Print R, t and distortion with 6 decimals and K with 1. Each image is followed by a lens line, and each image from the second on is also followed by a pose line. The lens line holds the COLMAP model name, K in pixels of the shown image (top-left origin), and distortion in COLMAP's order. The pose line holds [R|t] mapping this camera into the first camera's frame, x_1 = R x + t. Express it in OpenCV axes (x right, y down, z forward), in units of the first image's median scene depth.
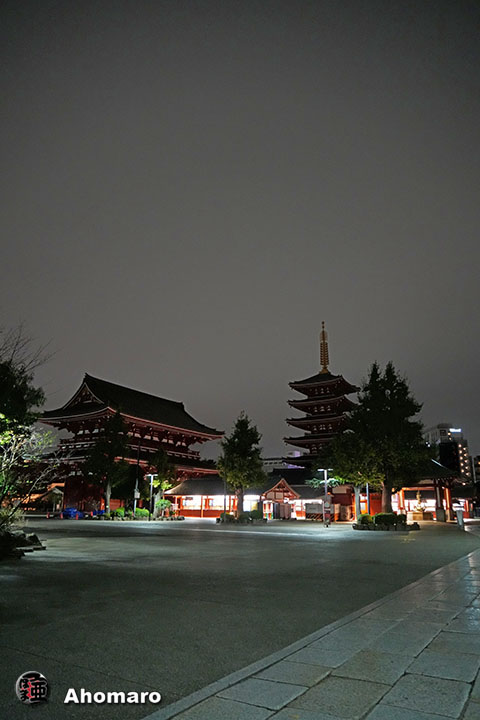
lens RADIAL K [[493.7, 0, 244.0], [0, 493.7, 359.5], [0, 0, 1]] dist [-0.043479, 0.002187]
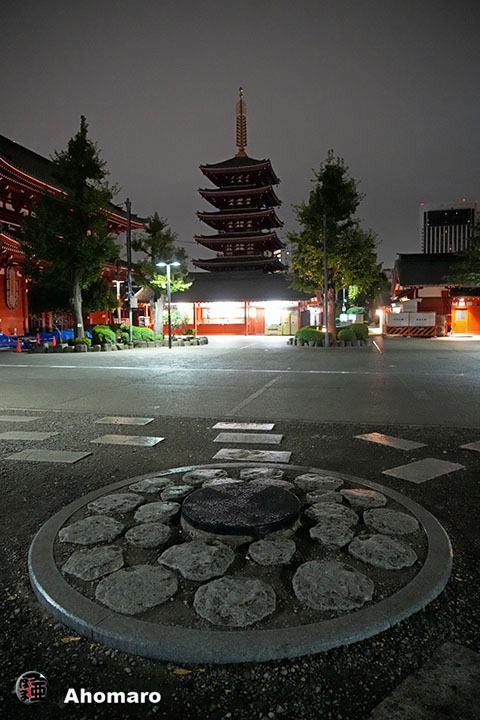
lens RADIAL K [[493.7, 0, 245.4], [0, 493.7, 357.7], [0, 0, 1]] dist [-0.043479, 0.002187]
pose [[0.947410, -0.046927, 0.316564, -0.252413], [-0.072362, 0.932158, 0.354747, 0.123523], [-0.311735, -0.358998, 0.879740, 0.434708]]
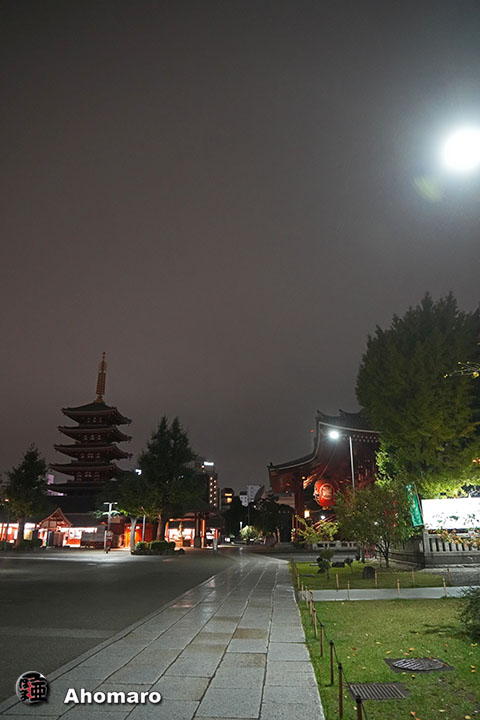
lens RADIAL K [[497.2, 0, 242.8], [0, 497.2, 365.3], [0, 0, 1]] dist [-0.060247, -0.001136]
pose [[0.888010, 0.137849, 0.438674, -0.080671], [-0.120792, 0.990434, -0.066714, -0.041082], [-0.443674, 0.006255, 0.896166, -0.126881]]
